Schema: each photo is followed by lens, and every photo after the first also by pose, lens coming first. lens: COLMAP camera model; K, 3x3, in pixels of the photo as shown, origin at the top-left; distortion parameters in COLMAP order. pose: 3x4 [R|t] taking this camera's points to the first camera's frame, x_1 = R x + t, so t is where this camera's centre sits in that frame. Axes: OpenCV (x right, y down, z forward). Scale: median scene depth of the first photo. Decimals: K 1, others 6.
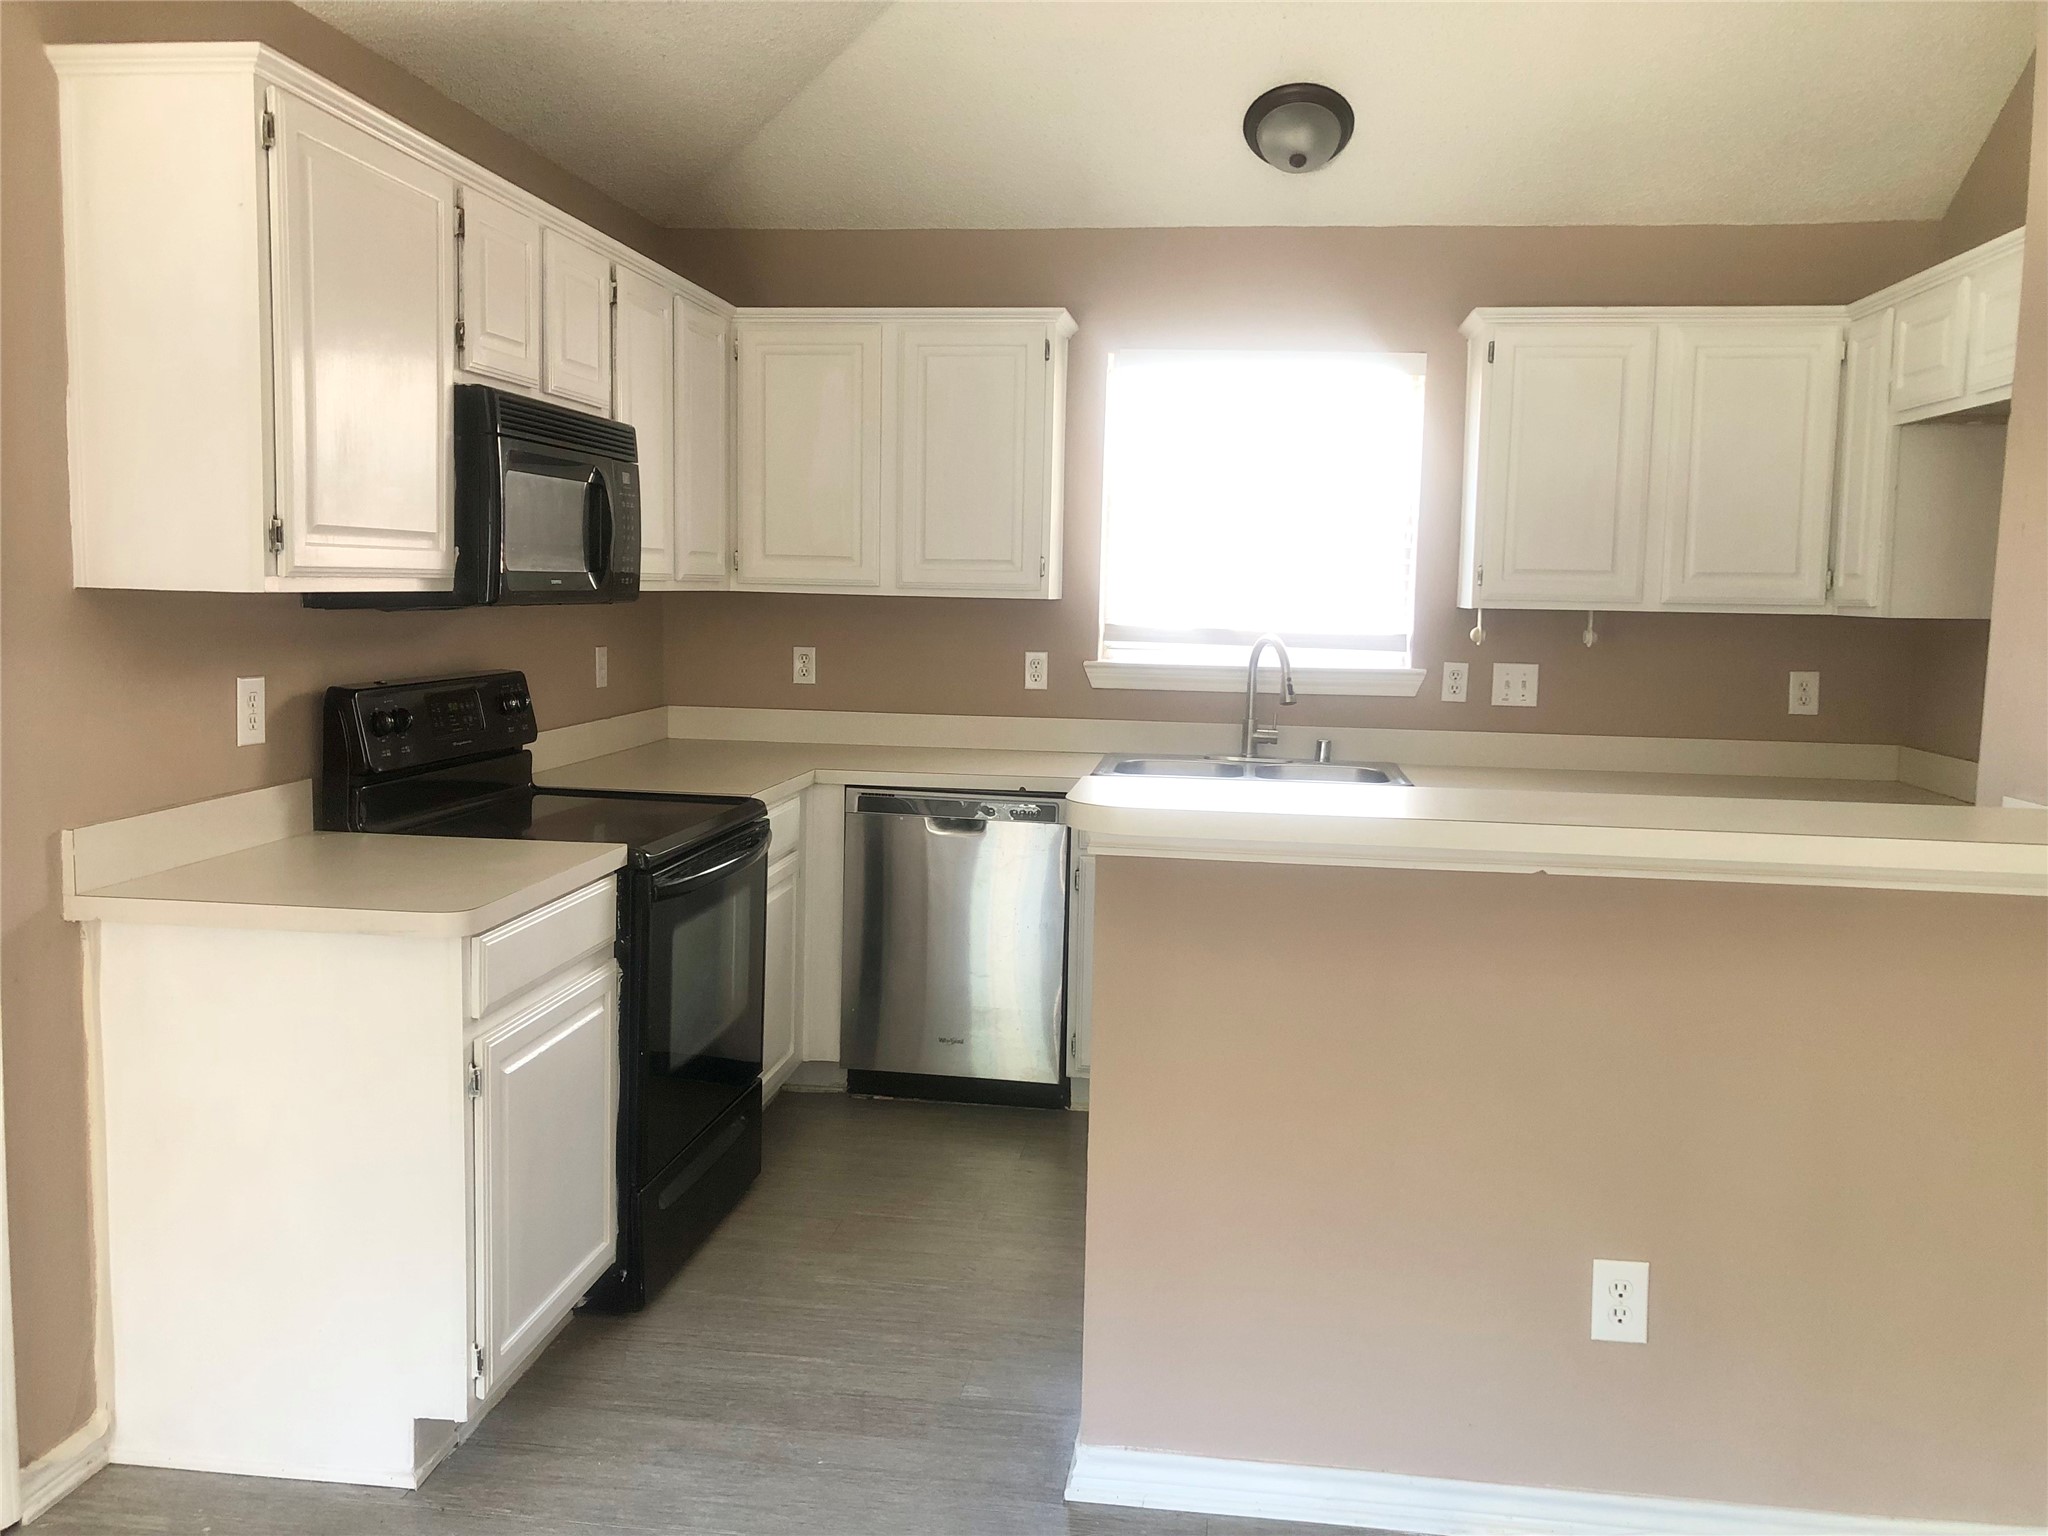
lens RADIAL K [[1631.3, 0, 1026.0], [0, 1631.3, 755.7], [0, 0, 1]] dist [0.008996, -0.010188]
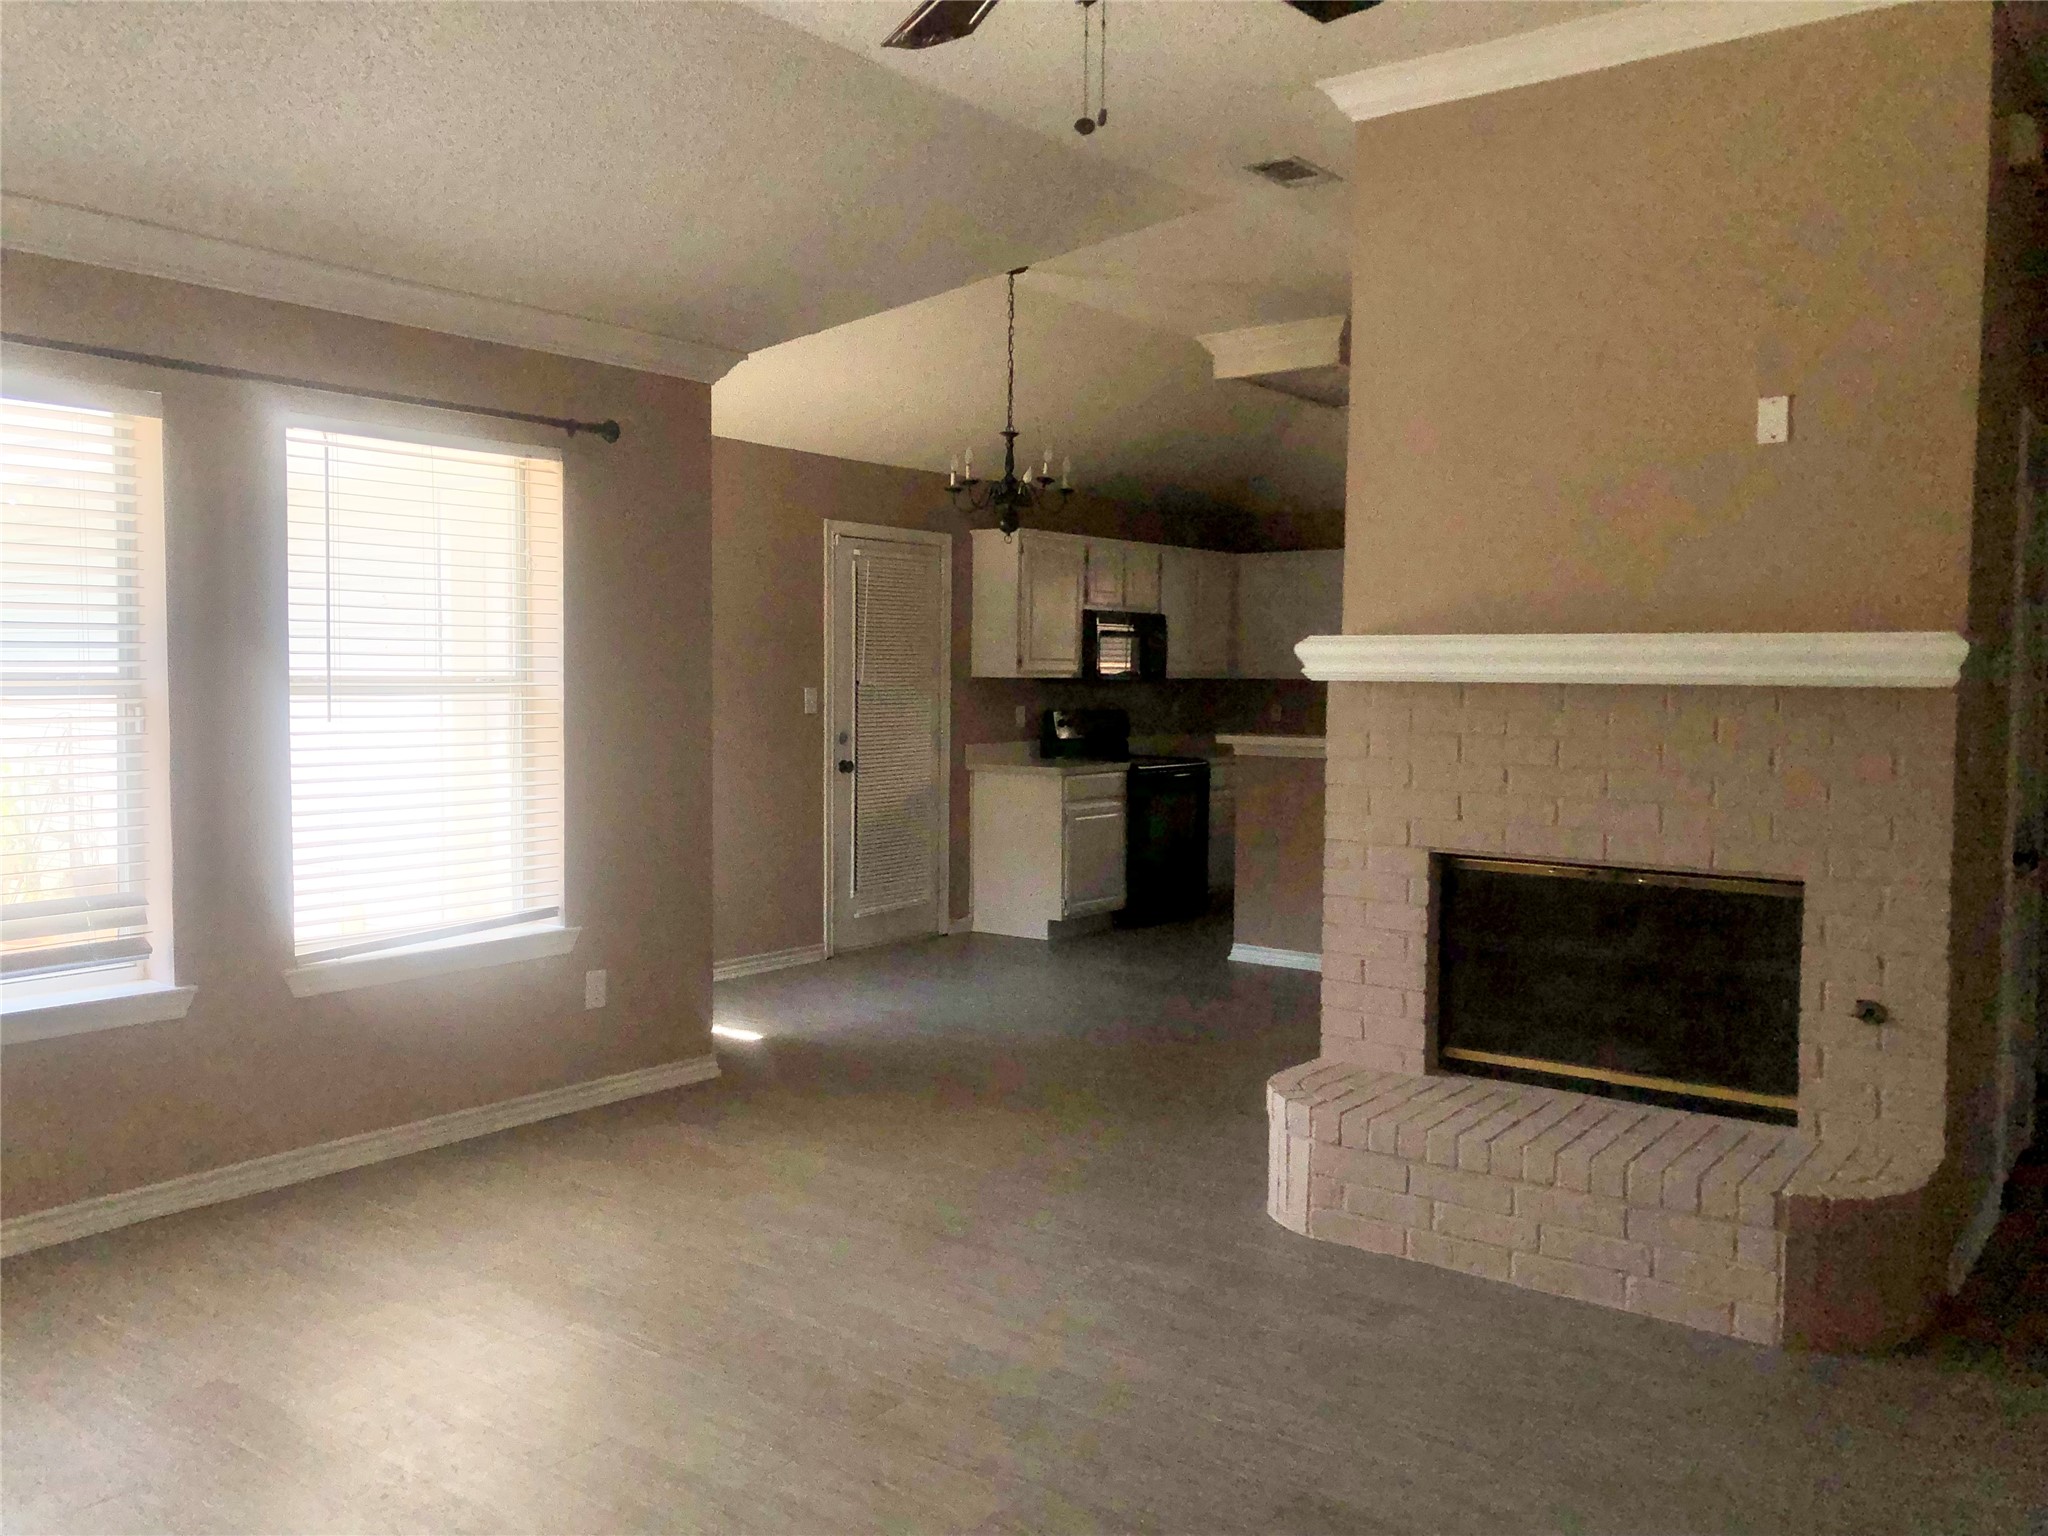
lens RADIAL K [[1631.3, 0, 1026.0], [0, 1631.3, 755.7], [0, 0, 1]] dist [0.008996, -0.010188]
pose [[0.871160, 0.006960, -0.490949, 1.086889], [-0.036903, 0.998000, -0.051333, 0.210558], [0.489610, 0.062837, 0.869675, -1.735007]]
